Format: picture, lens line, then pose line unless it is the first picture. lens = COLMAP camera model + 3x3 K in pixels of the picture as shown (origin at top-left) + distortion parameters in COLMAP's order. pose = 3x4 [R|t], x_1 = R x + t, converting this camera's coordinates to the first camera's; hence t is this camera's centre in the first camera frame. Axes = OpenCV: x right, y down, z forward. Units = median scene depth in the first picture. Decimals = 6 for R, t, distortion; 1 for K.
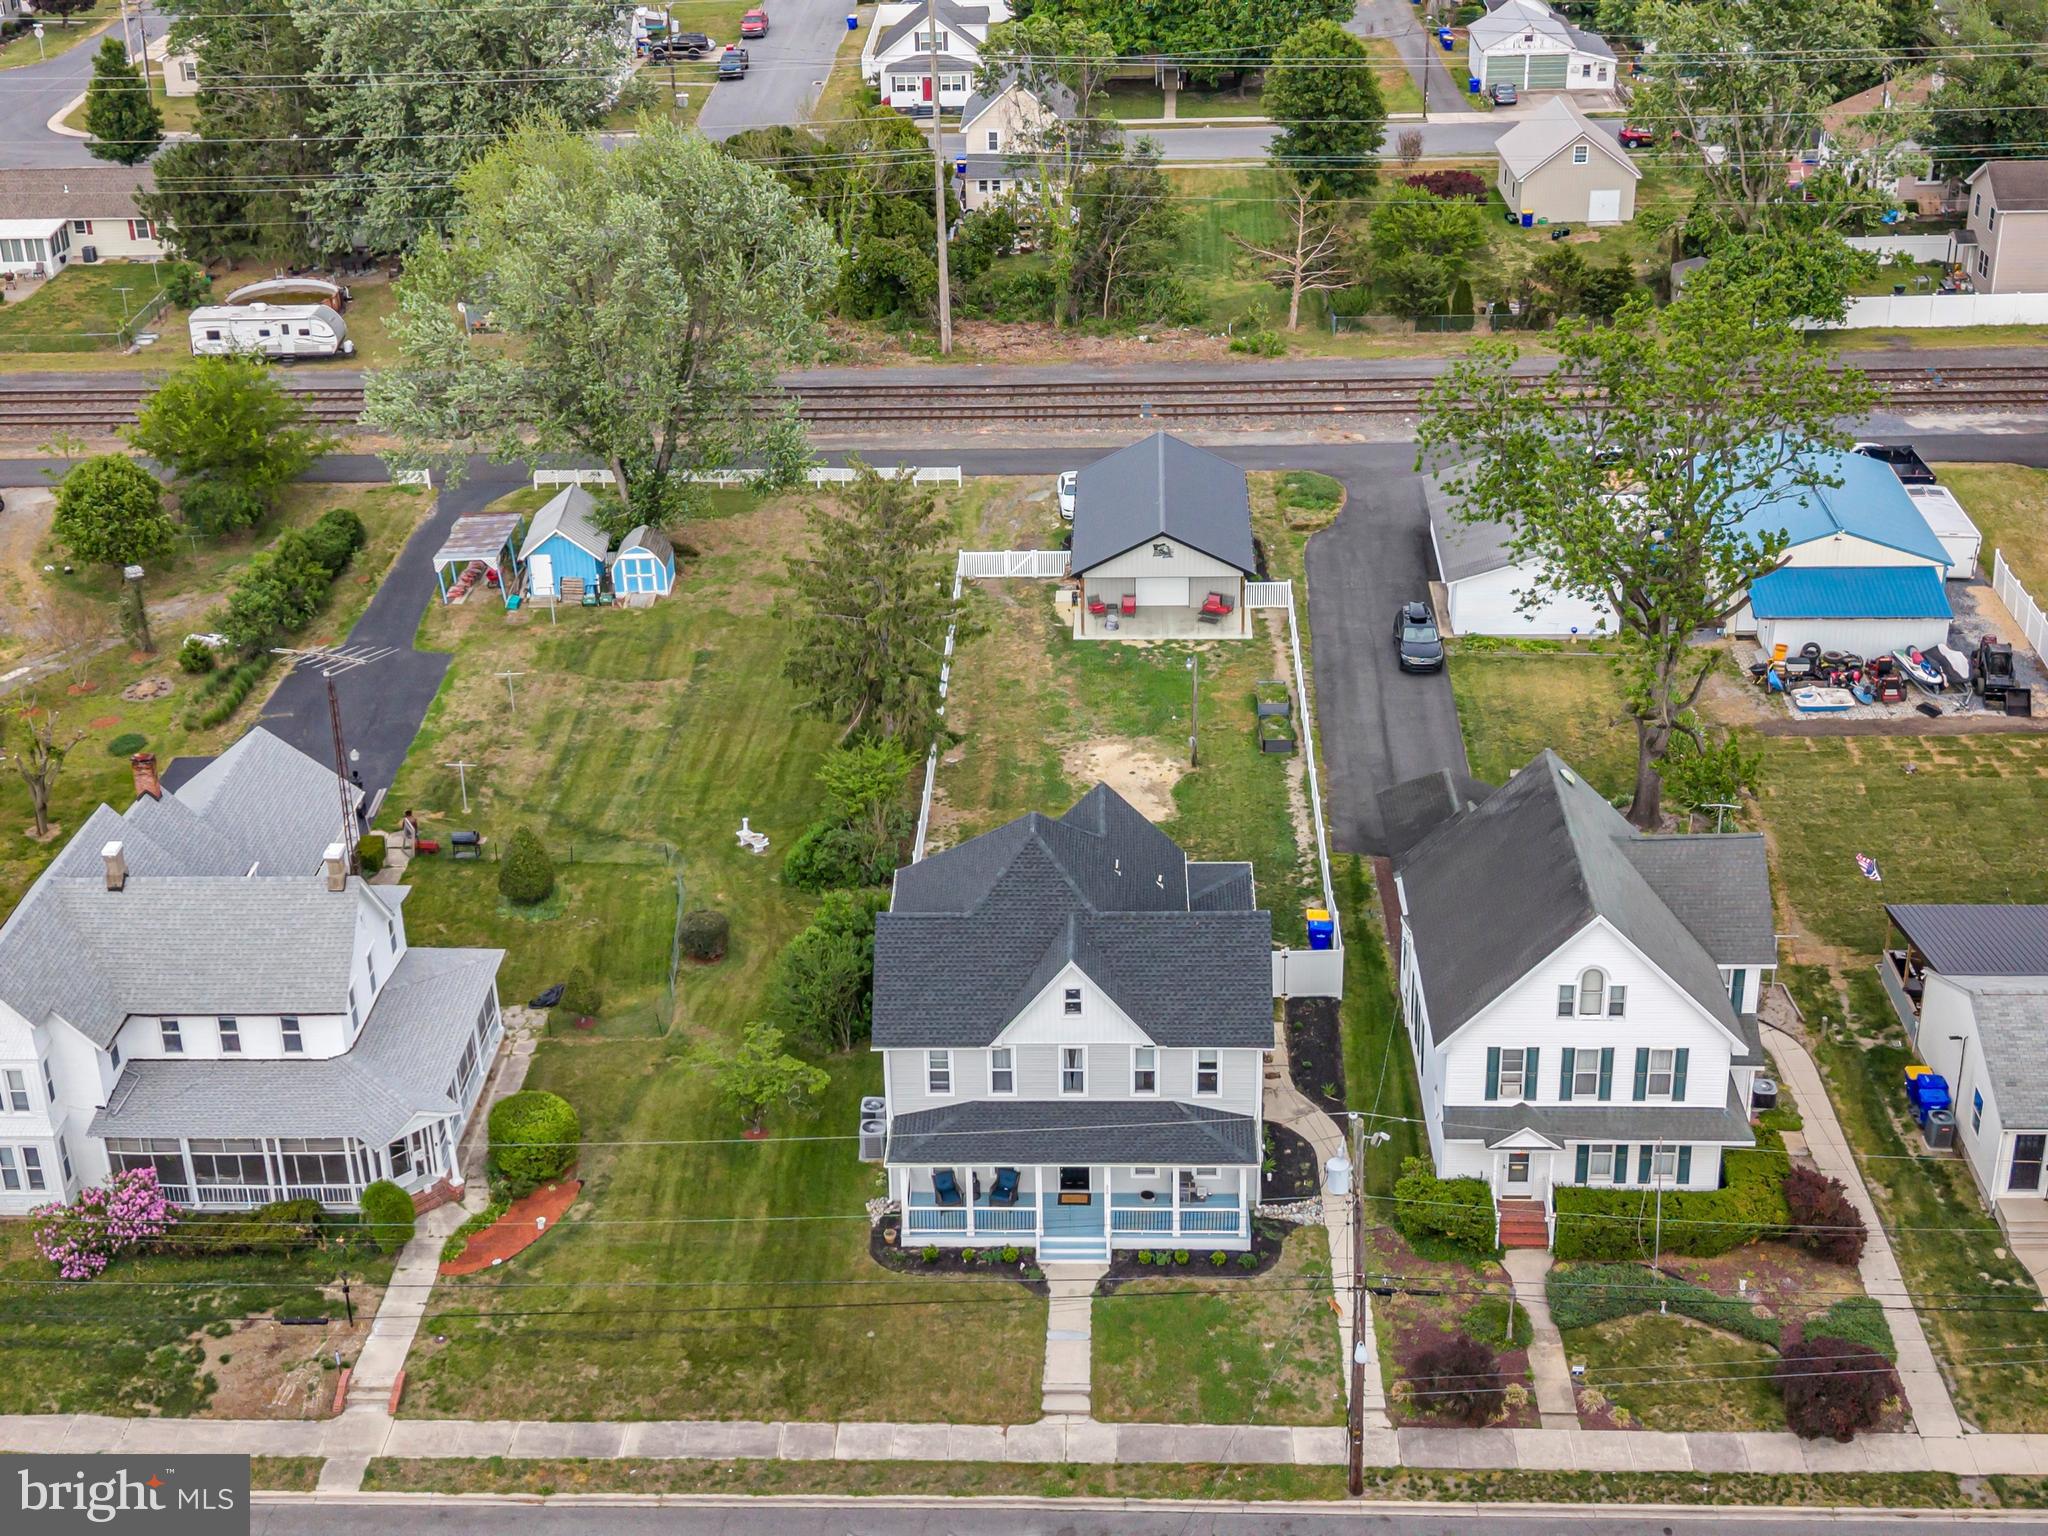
lens RADIAL K [[2730.2, 0, 1015.3], [0, 2730.2, 712.8], [0, 0, 1]] dist [0.213869, -0.742063]
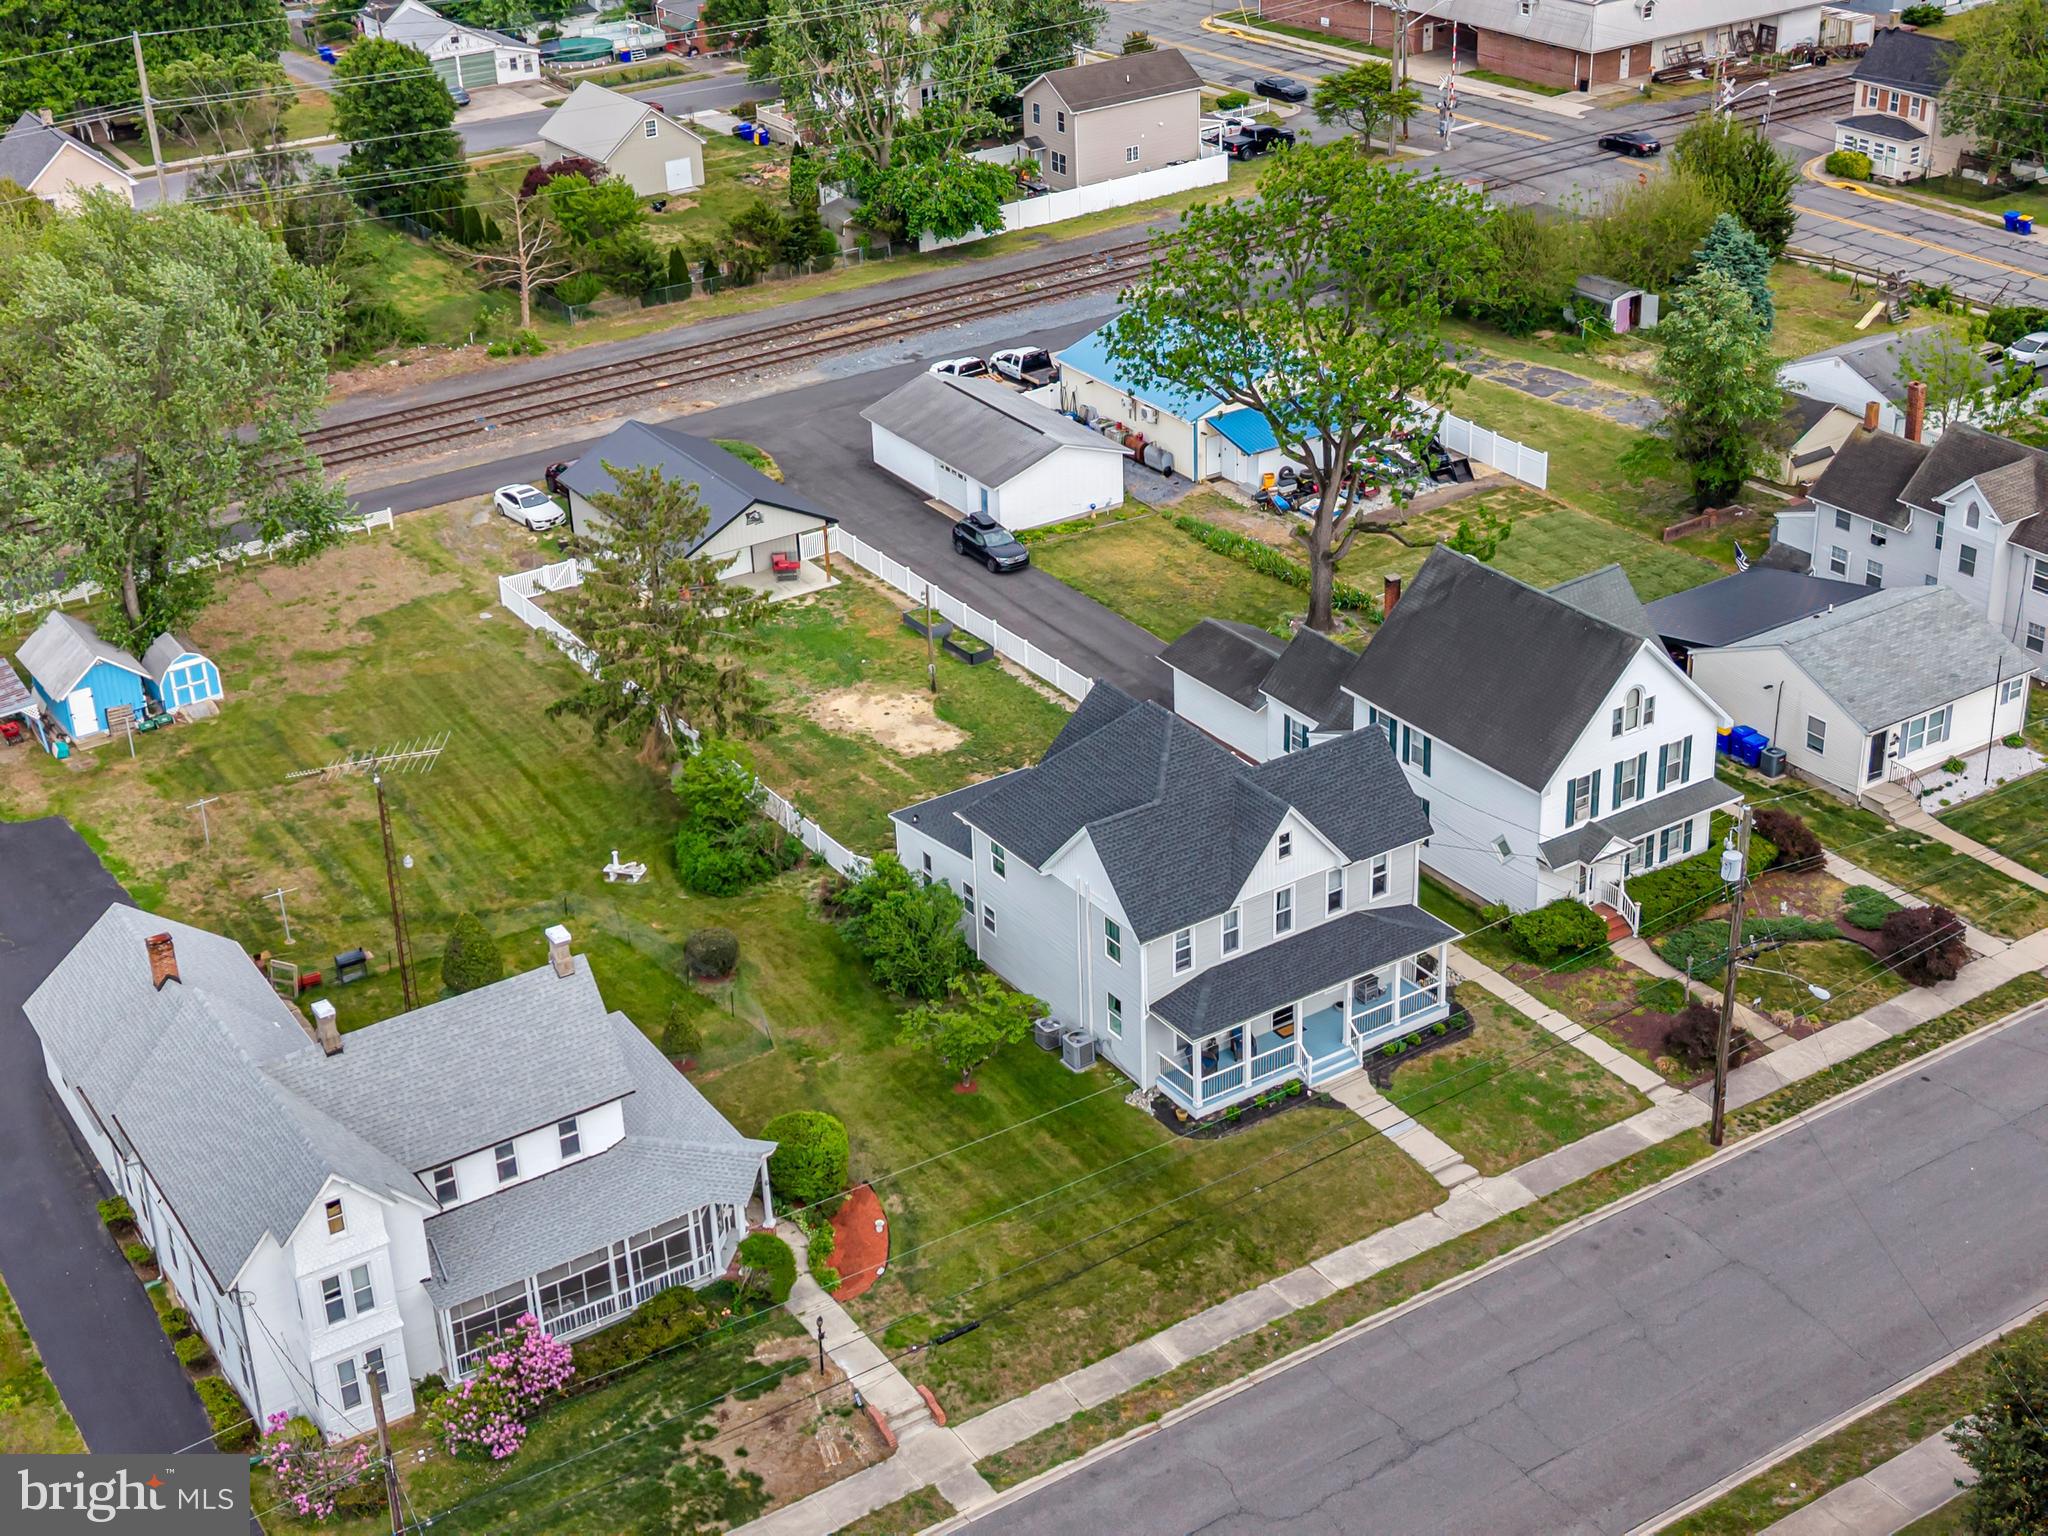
lens RADIAL K [[2730.2, 0, 1015.3], [0, 2730.2, 712.8], [0, 0, 1]] dist [0.213869, -0.742063]
pose [[0.816037, -0.259660, 0.516391, -0.604258], [0.265759, 0.961931, 0.063724, -0.041864], [-0.513279, 0.085234, 0.853979, 0.123993]]
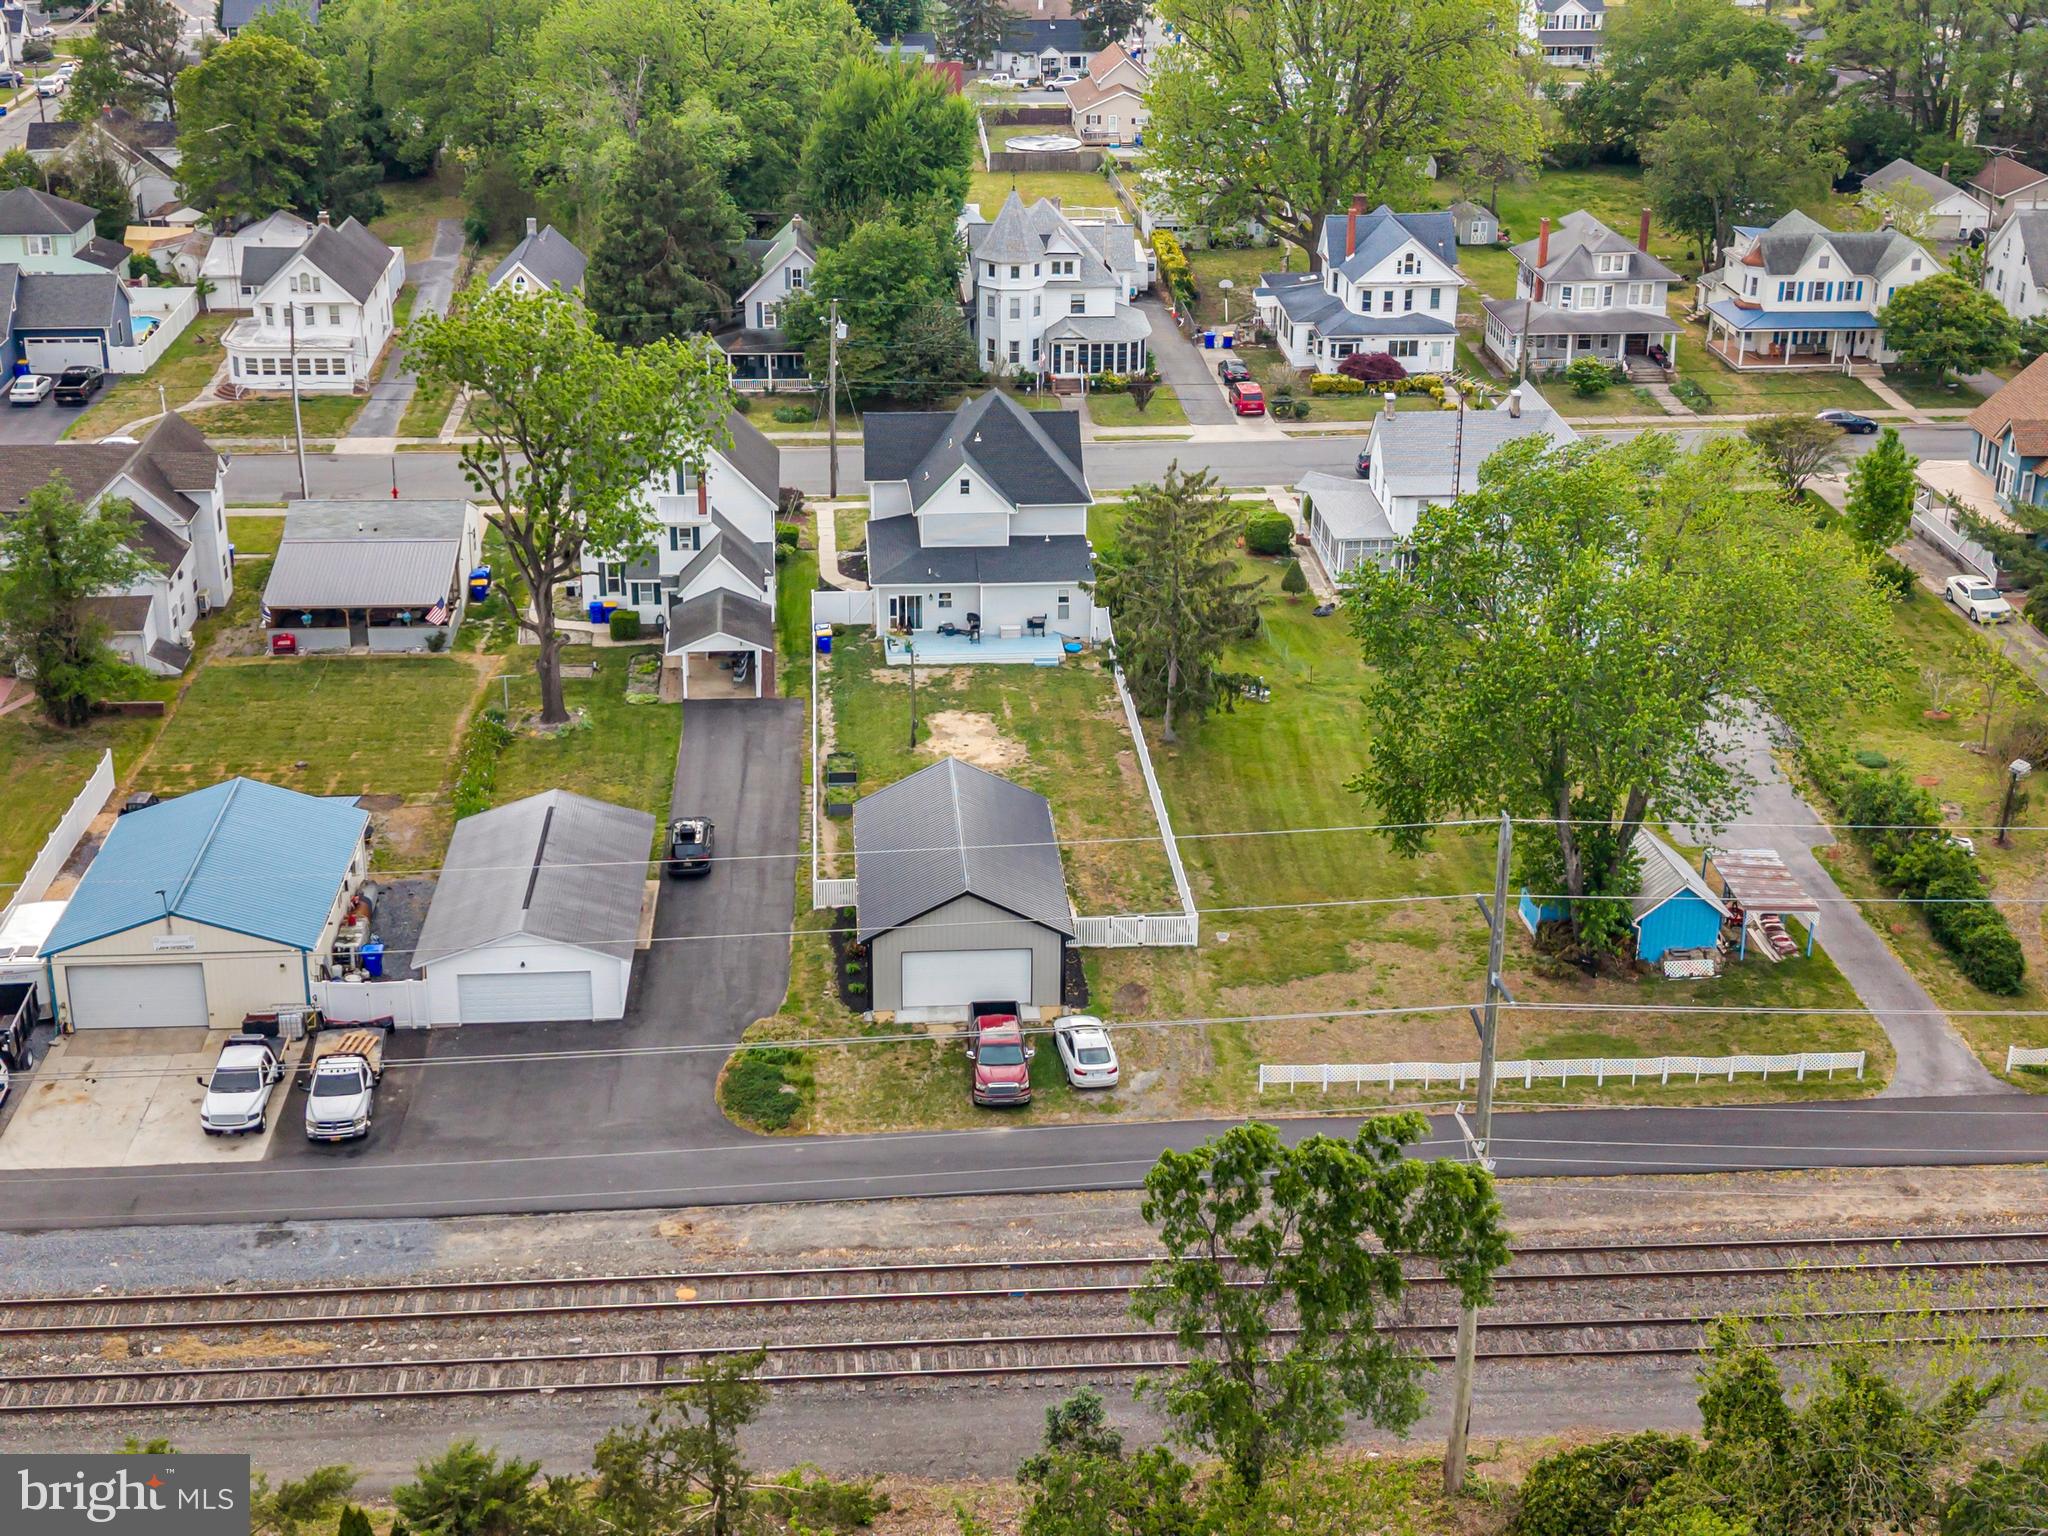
lens RADIAL K [[2730.2, 0, 1015.3], [0, 2730.2, 712.8], [0, 0, 1]] dist [0.213869, -0.742063]
pose [[-0.992288, 0.059795, -0.108574, 0.198112], [-0.039352, 0.678655, 0.733402, -1.134123], [0.117538, 0.732019, -0.671069, 2.380055]]
